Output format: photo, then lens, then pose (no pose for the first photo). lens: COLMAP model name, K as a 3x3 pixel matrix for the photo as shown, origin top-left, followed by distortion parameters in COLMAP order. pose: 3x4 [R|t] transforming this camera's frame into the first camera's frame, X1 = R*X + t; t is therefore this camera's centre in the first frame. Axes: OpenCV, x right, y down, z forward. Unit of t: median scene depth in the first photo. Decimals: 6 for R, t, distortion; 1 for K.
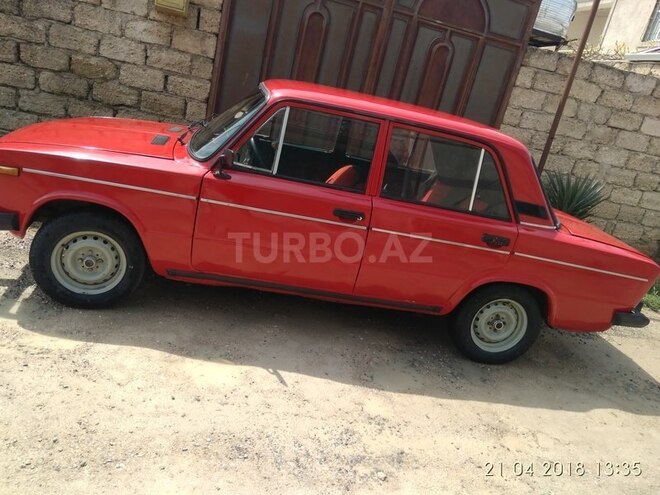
lens RADIAL K [[534.1, 0, 330.0], [0, 534.1, 247.5], [0, 0, 1]] dist [-0.001997, -0.000772]
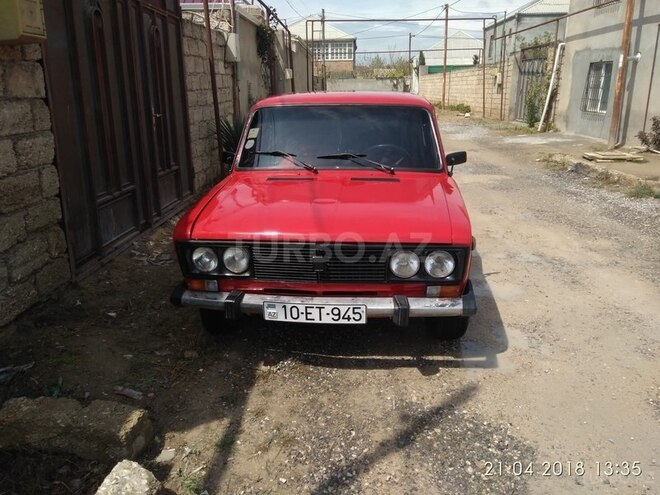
lens RADIAL K [[534.1, 0, 330.0], [0, 534.1, 247.5], [0, 0, 1]] dist [-0.001997, -0.000772]
pose [[0.197825, -0.490240, 0.848840, -1.347598], [0.348073, 0.844653, 0.406702, -0.569488], [-0.916357, 0.215003, 0.337733, 0.802475]]
